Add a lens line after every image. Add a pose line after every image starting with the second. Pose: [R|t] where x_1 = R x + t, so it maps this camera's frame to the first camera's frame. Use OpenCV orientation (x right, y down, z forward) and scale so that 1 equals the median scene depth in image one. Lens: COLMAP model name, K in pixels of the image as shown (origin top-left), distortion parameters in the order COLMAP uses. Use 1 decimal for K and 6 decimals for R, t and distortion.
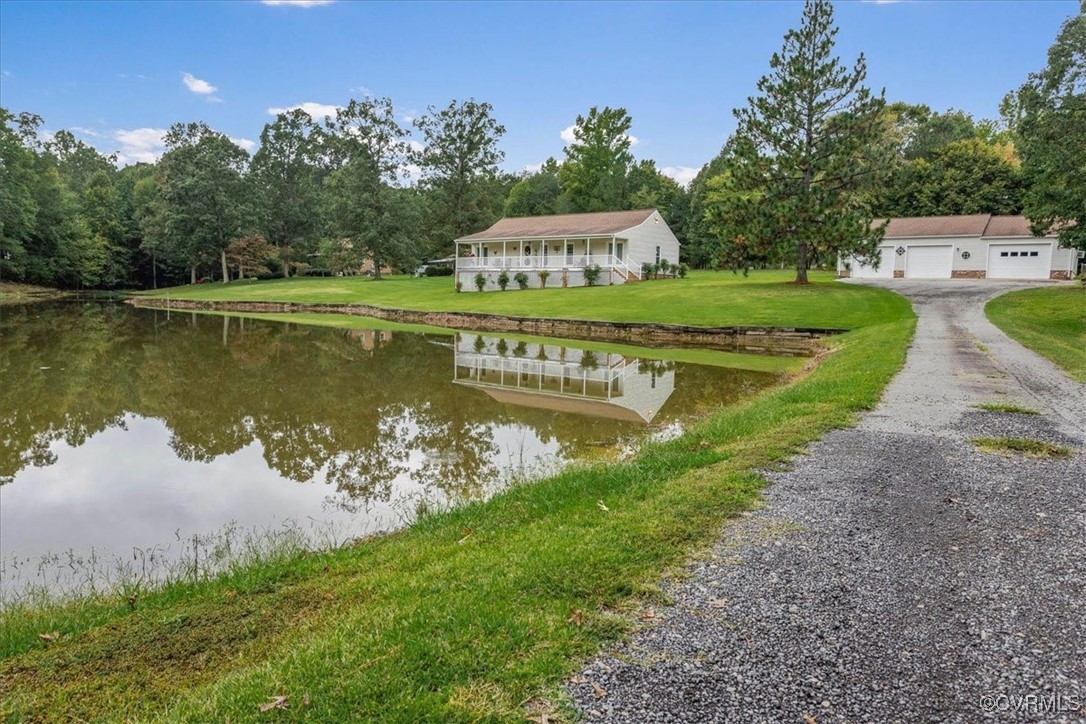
lens RADIAL K [[721.9, 0, 543.0], [0, 721.9, 362.0], [0, 0, 1]] dist [-0.020089, 0.001701]
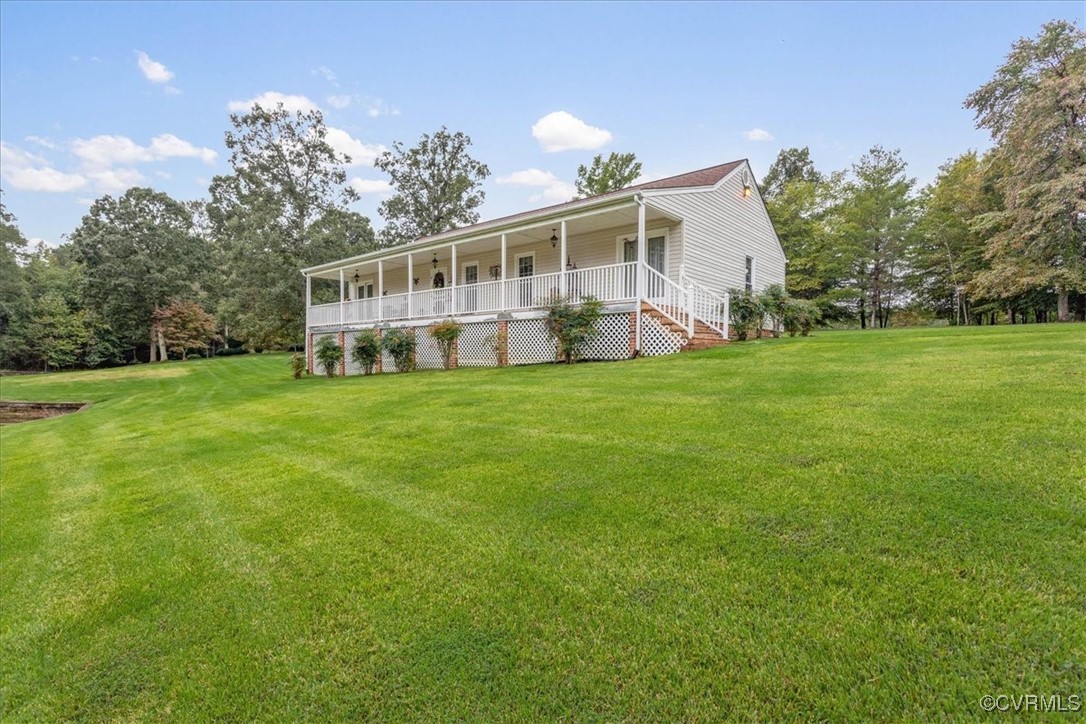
lens RADIAL K [[521.9, 0, 543.0], [0, 521.9, 362.0], [0, 0, 1]] dist [-0.001495, -0.000127]
pose [[0.998430, -0.017967, -0.053046, 0.037956], [0.012905, 0.995462, -0.094284, -0.048116], [0.054499, 0.093451, 0.994131, 0.443330]]
